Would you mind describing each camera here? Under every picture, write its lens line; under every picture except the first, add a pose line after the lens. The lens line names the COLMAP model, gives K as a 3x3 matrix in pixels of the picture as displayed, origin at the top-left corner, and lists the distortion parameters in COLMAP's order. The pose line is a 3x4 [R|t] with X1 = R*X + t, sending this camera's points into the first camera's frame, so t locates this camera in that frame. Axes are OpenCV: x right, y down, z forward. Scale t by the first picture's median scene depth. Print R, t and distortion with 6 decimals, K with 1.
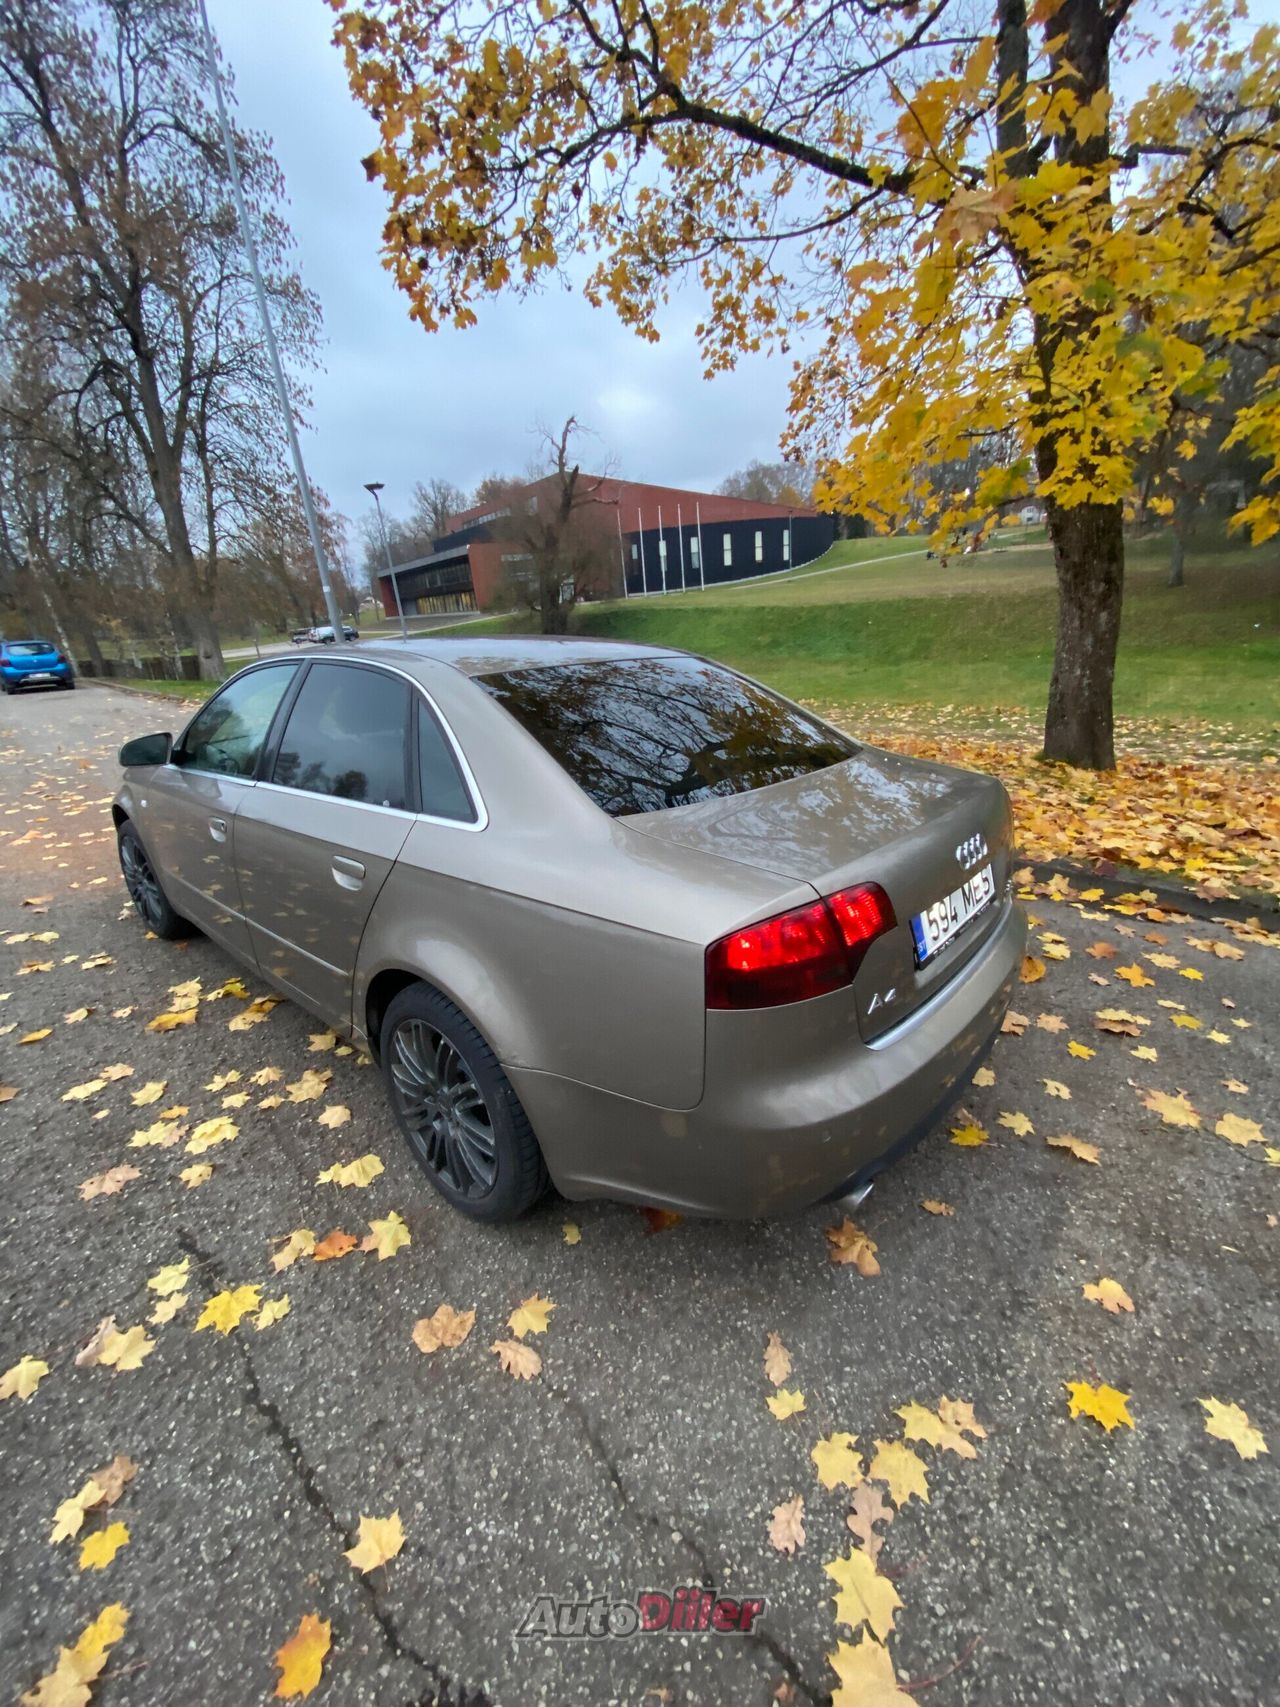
lens RADIAL K [[681.6, 0, 640.0], [0, 681.6, 853.5], [0, 0, 1]] dist [0.000590, -0.000004]
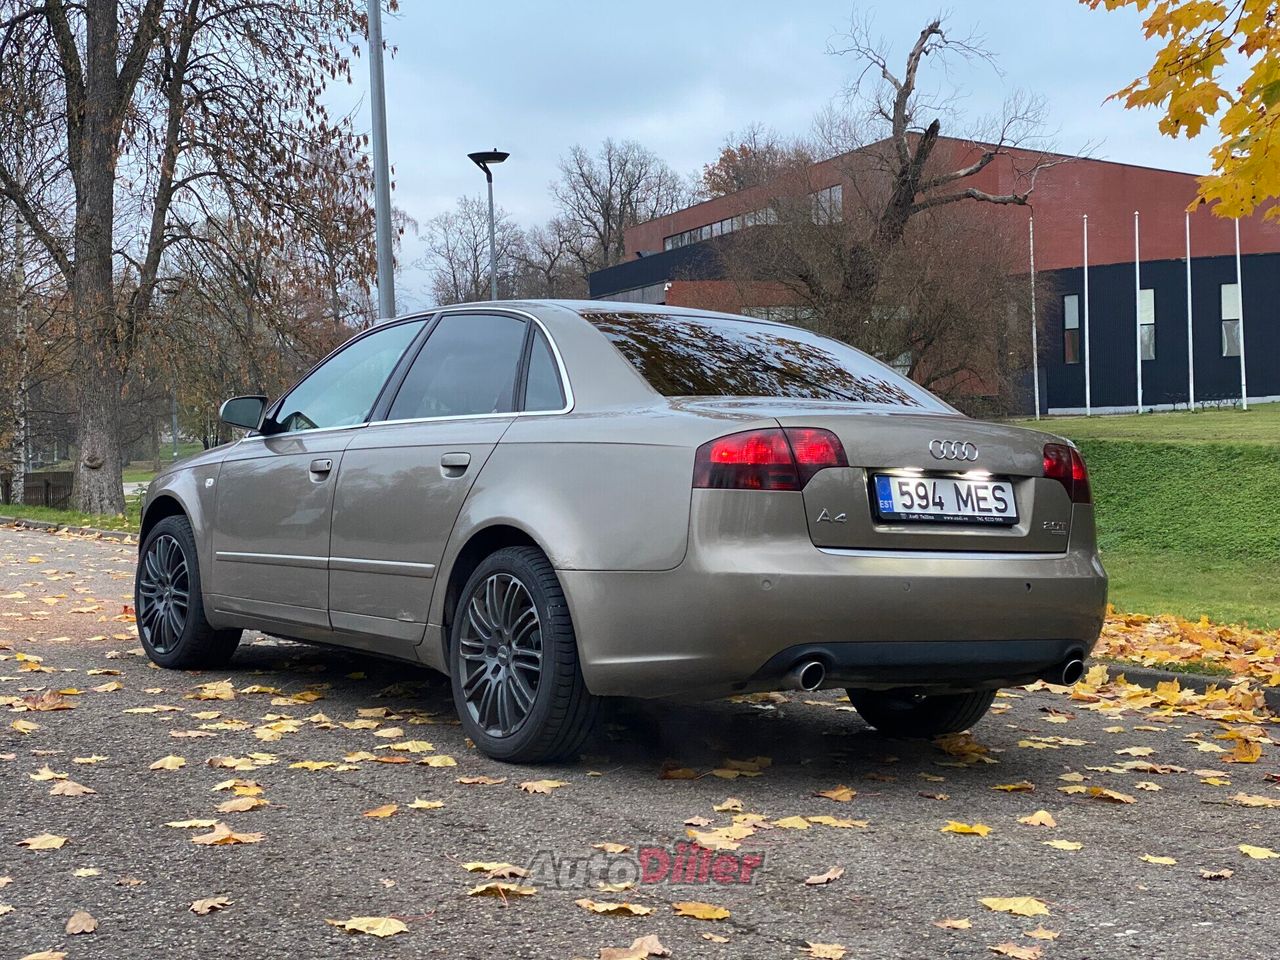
lens RADIAL K [[1905.0, 0, 640.0], [0, 1905.0, 480.0], [0, 0, 1]] dist [0.197902, -0.028025]
pose [[0.969456, 0.063791, -0.236825, 0.048629], [-0.137150, 0.941505, -0.307827, 0.075521], [0.203336, 0.330906, 0.921497, -0.143660]]
